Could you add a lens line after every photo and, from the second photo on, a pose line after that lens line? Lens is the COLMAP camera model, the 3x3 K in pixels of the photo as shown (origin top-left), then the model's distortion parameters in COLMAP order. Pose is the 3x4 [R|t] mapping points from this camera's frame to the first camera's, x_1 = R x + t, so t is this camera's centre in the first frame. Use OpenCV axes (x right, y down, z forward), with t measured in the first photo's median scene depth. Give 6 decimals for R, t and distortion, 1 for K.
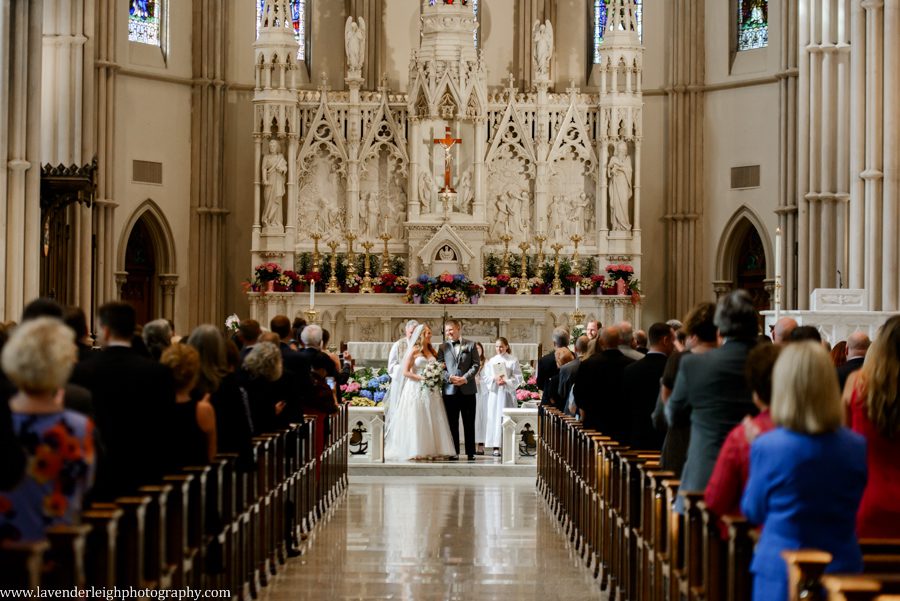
lens RADIAL K [[5727.4, 0, 450.6], [0, 5727.4, 304.8], [0, 0, 1]] dist [0.710166, 0.000000]
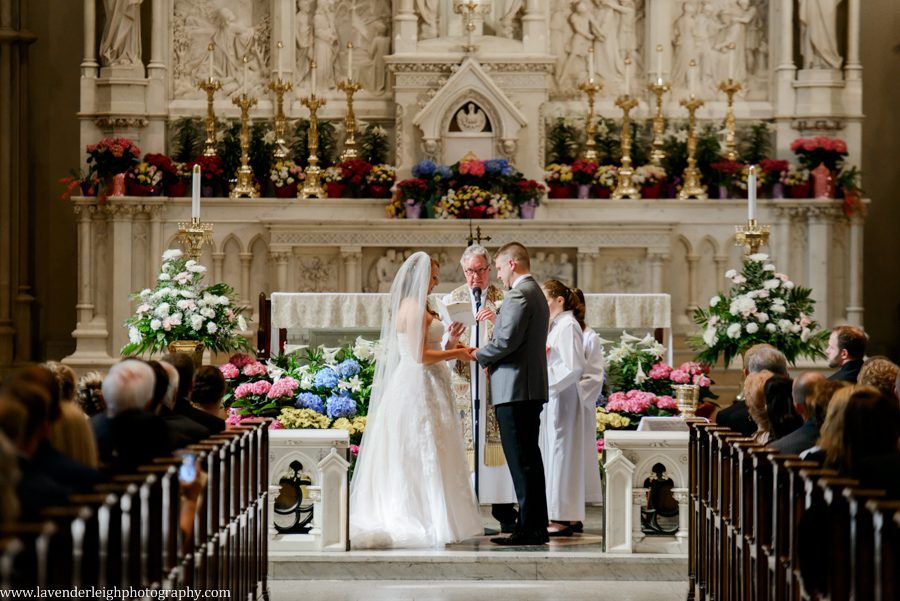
lens RADIAL K [[5727.4, 0, 441.3], [0, 5727.4, 298.1], [0, 0, 1]] dist [0.710166, 0.000000]
pose [[0.999968, -0.006735, 0.004405, -0.005652], [0.006737, 0.999977, -0.000246, 0.006857], [-0.004403, 0.000276, 0.999990, 0.500081]]
